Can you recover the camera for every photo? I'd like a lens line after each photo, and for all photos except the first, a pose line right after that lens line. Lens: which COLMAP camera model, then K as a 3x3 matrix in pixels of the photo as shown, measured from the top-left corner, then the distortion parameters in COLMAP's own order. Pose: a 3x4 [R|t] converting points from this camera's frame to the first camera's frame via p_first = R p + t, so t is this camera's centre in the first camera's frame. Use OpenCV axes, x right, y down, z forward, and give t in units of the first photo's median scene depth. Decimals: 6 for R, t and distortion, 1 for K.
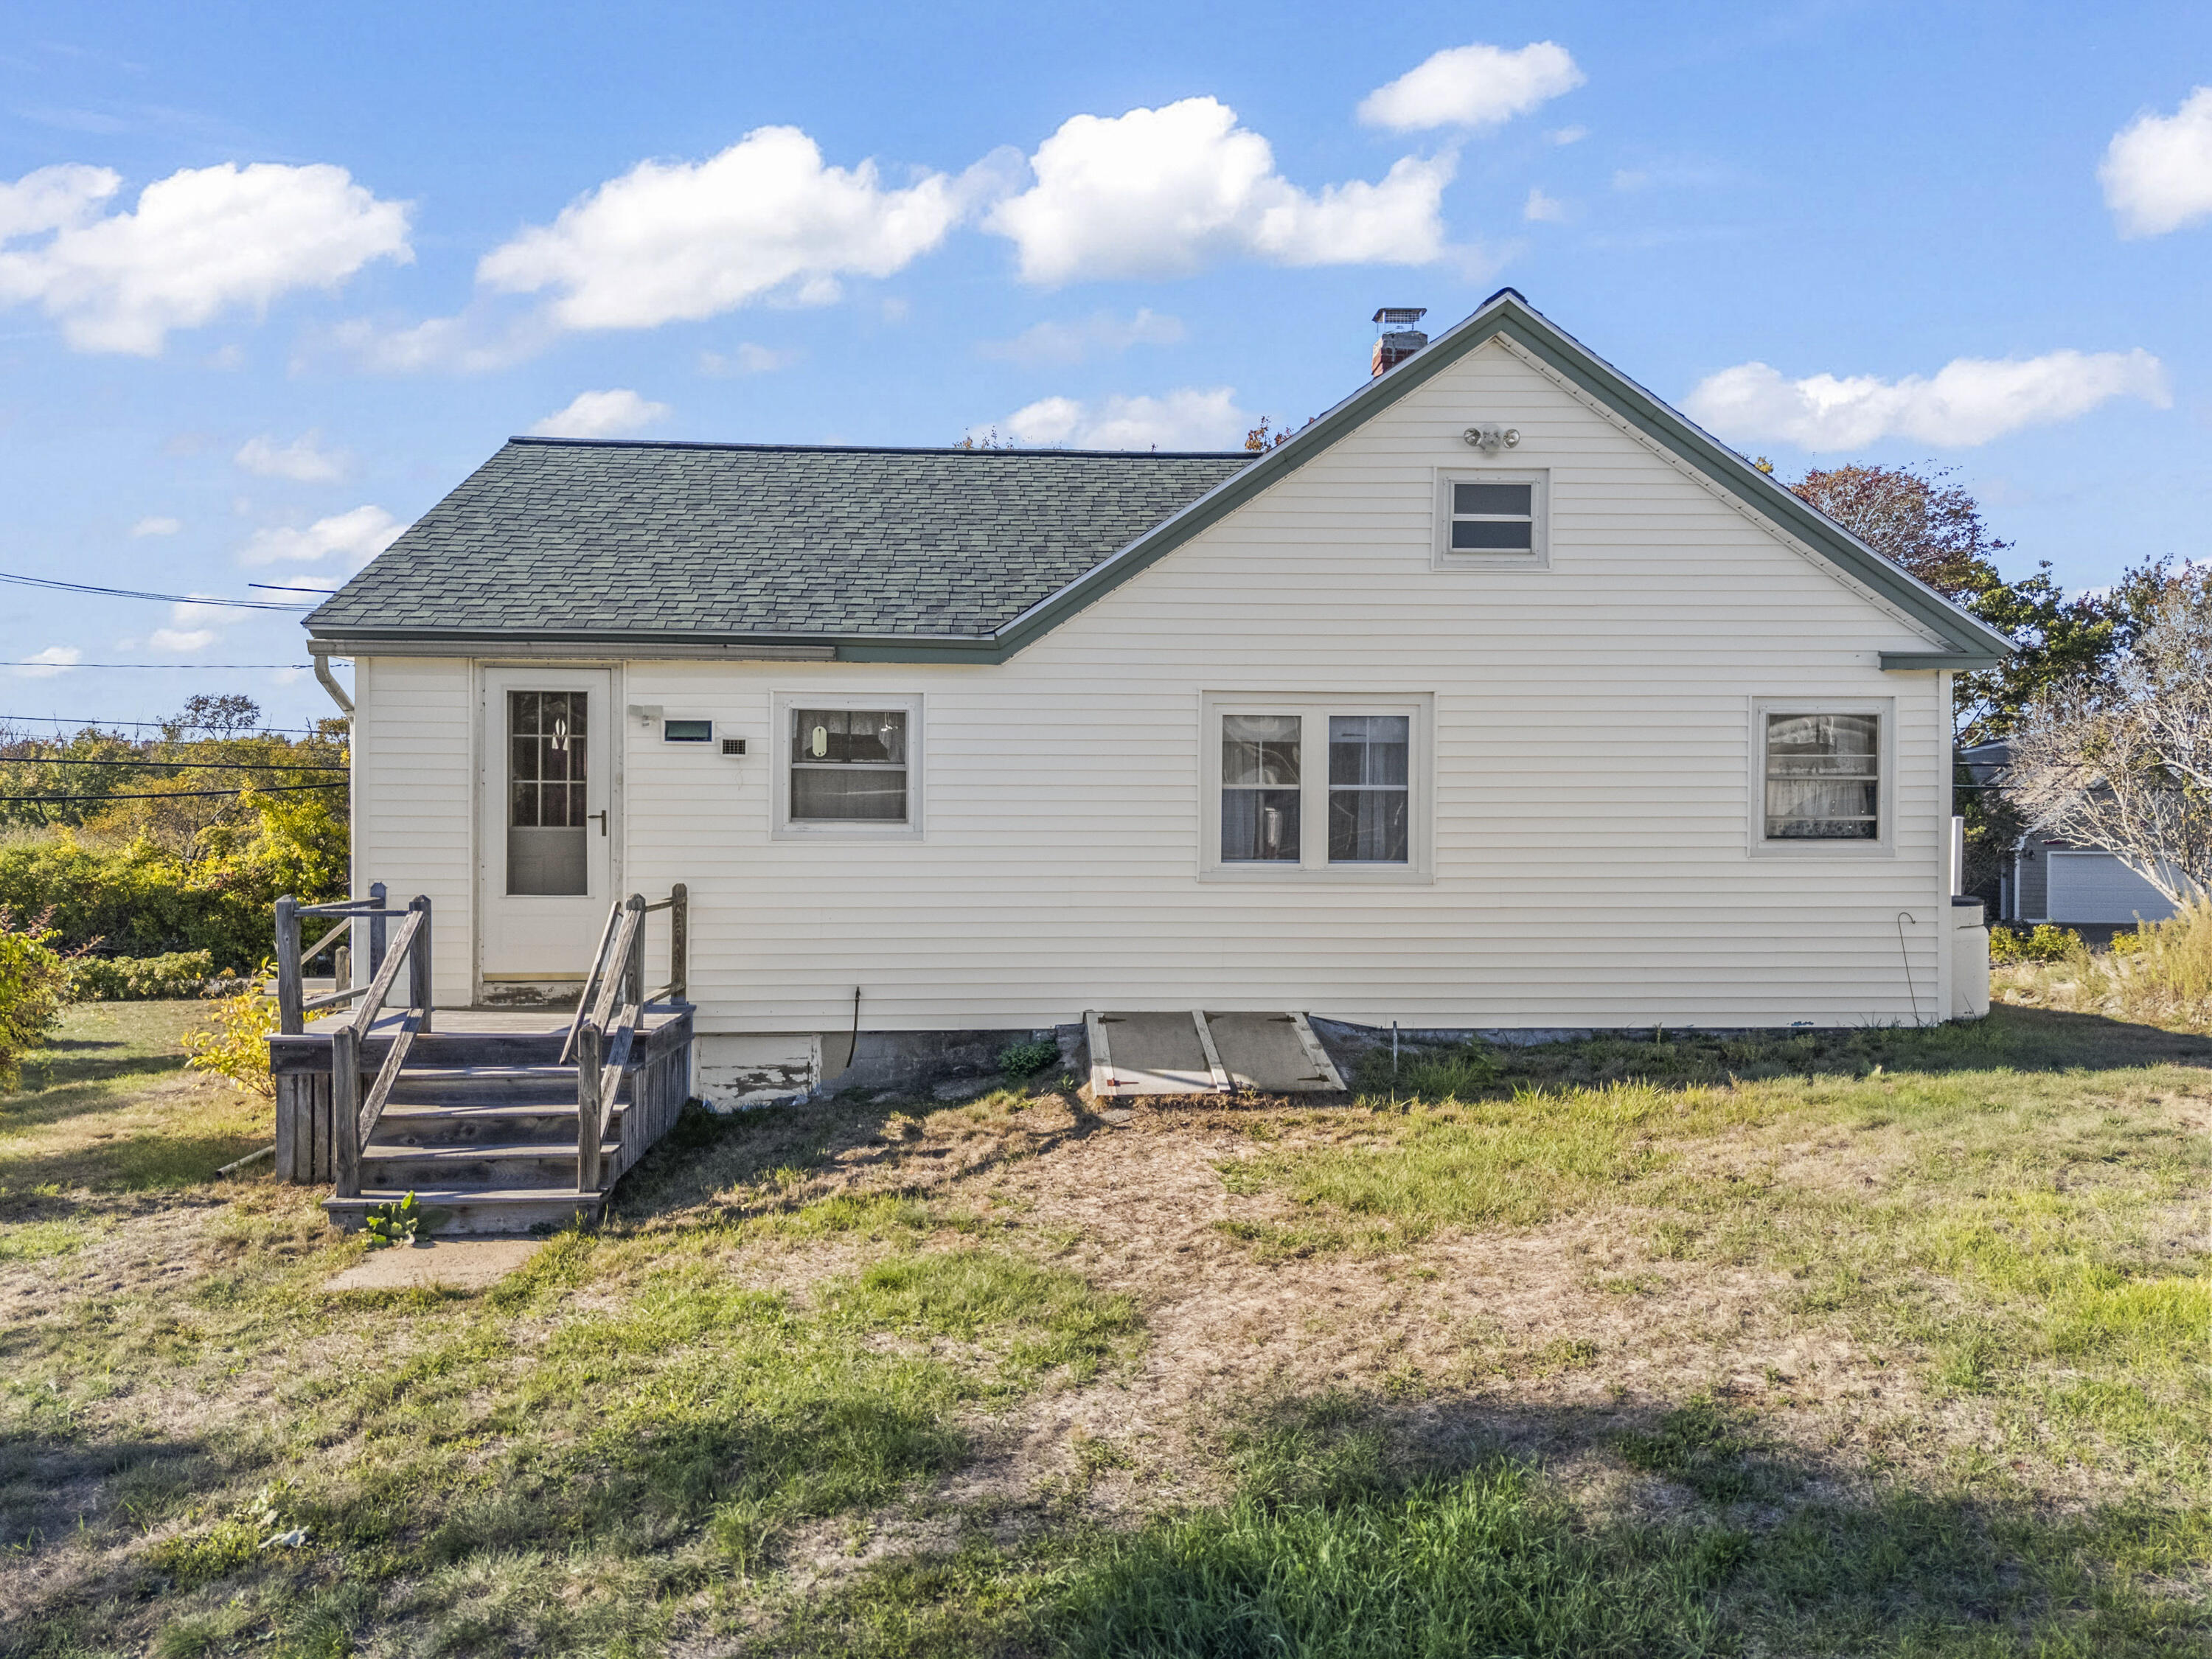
lens RADIAL K [[1621.2, 0, 1100.5], [0, 1621.2, 827.7], [0, 0, 1]] dist [0.077934, -0.079379]
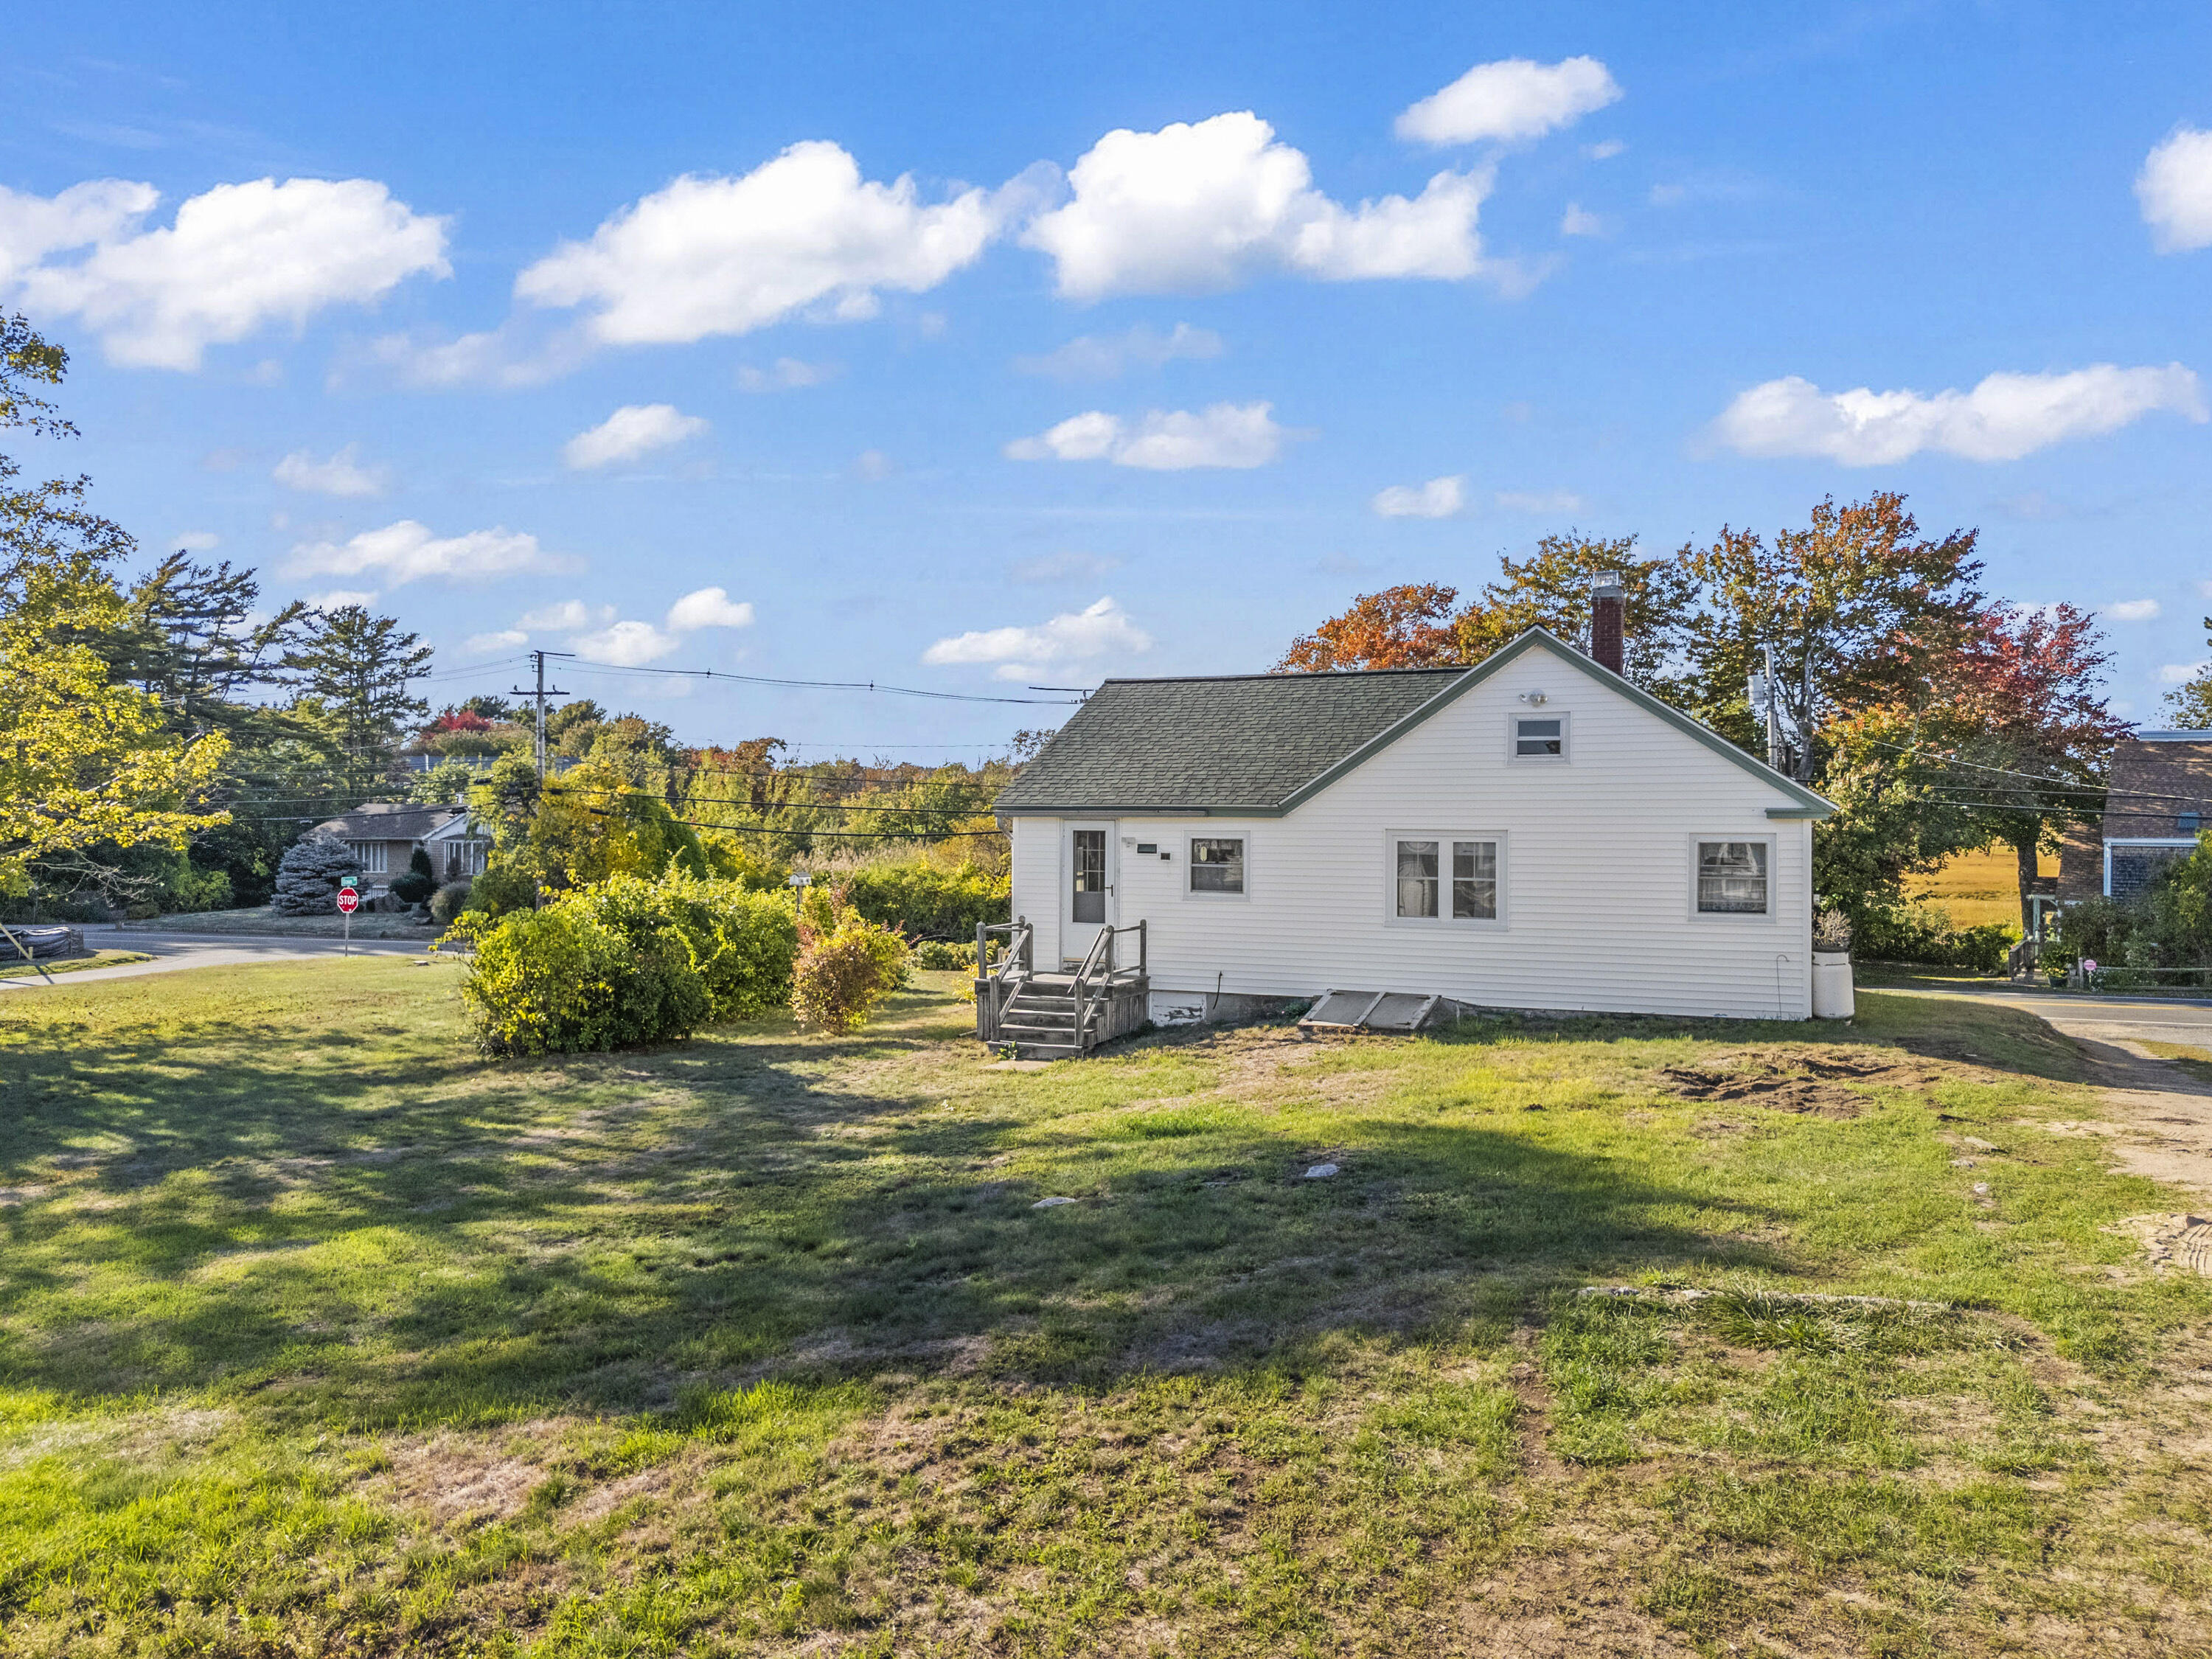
lens RADIAL K [[1589.2, 0, 1106.0], [0, 1589.2, 829.5], [0, 0, 1]] dist [0.111568, -0.000298]
pose [[0.899936, 0.002506, -0.436015, 0.604518], [-0.004019, 0.999989, -0.002547, -0.078050], [0.436004, 0.004044, 0.899936, -0.899762]]
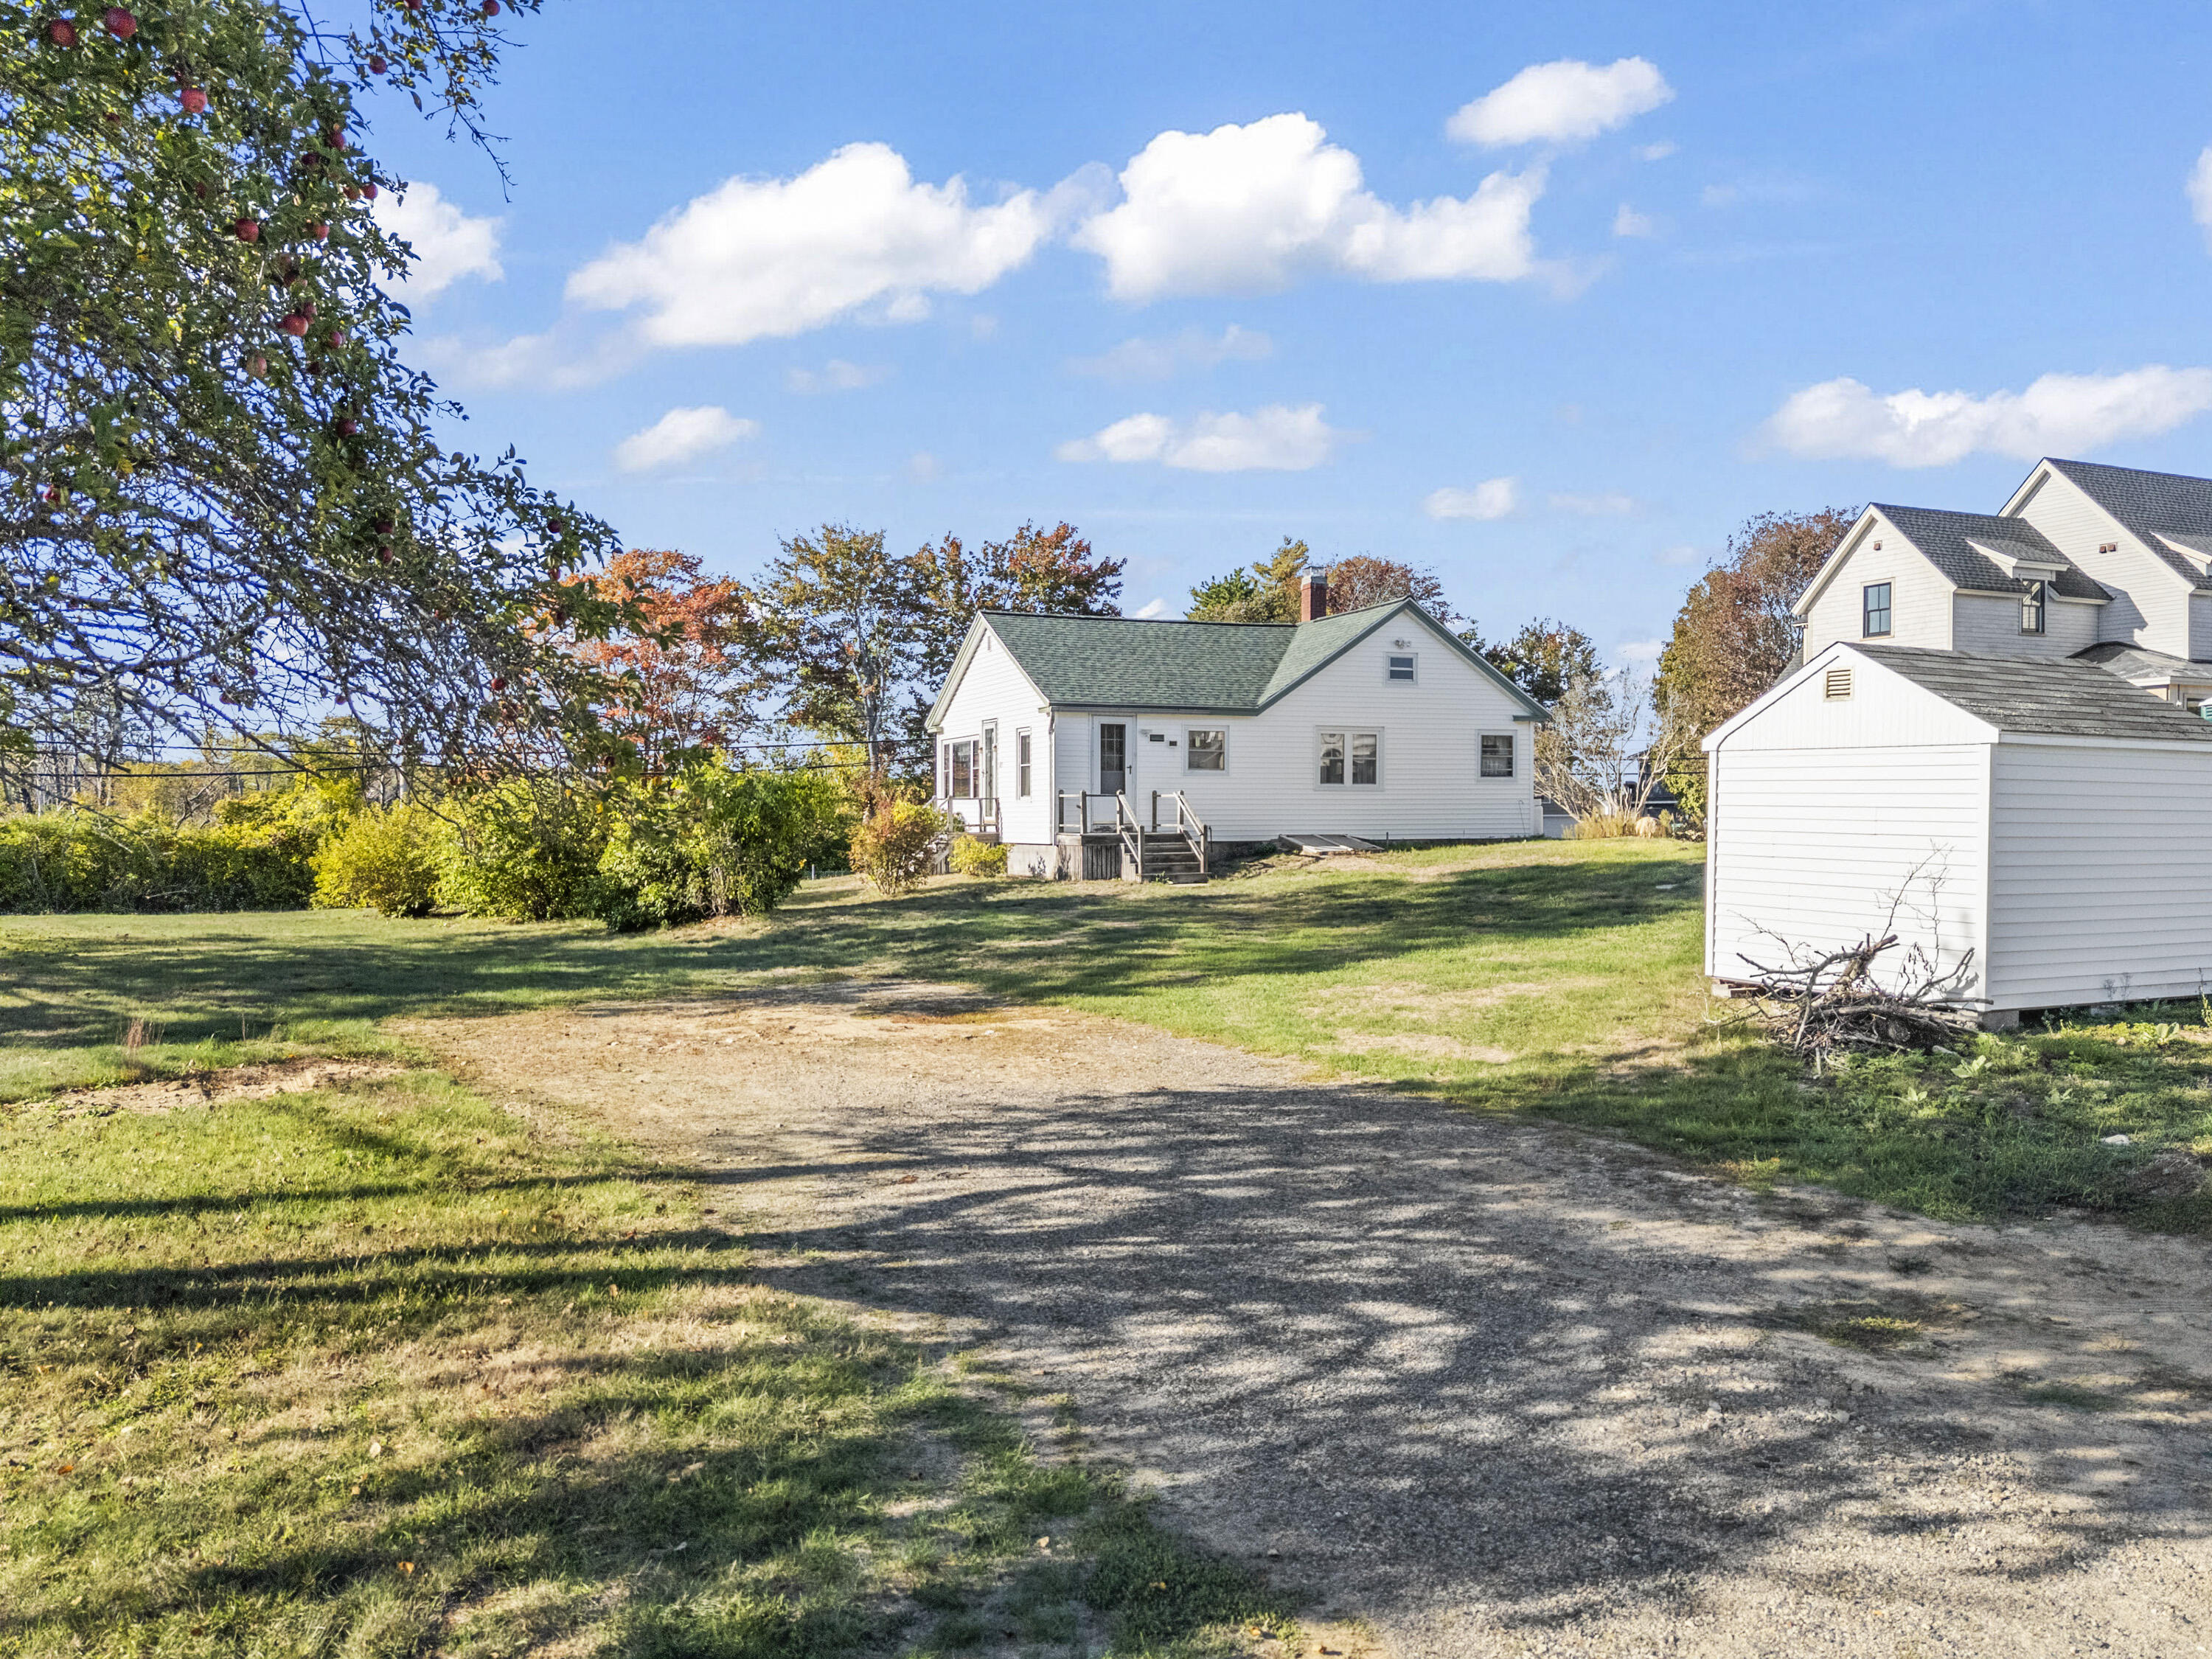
lens RADIAL K [[1589.2, 0, 1106.0], [0, 1589.2, 829.5], [0, 0, 1]] dist [0.111568, -0.000298]
pose [[0.950283, -0.008602, 0.311270, -1.204102], [0.007228, 0.999958, 0.005566, 0.085827], [-0.311305, -0.003039, 0.950305, -1.637905]]
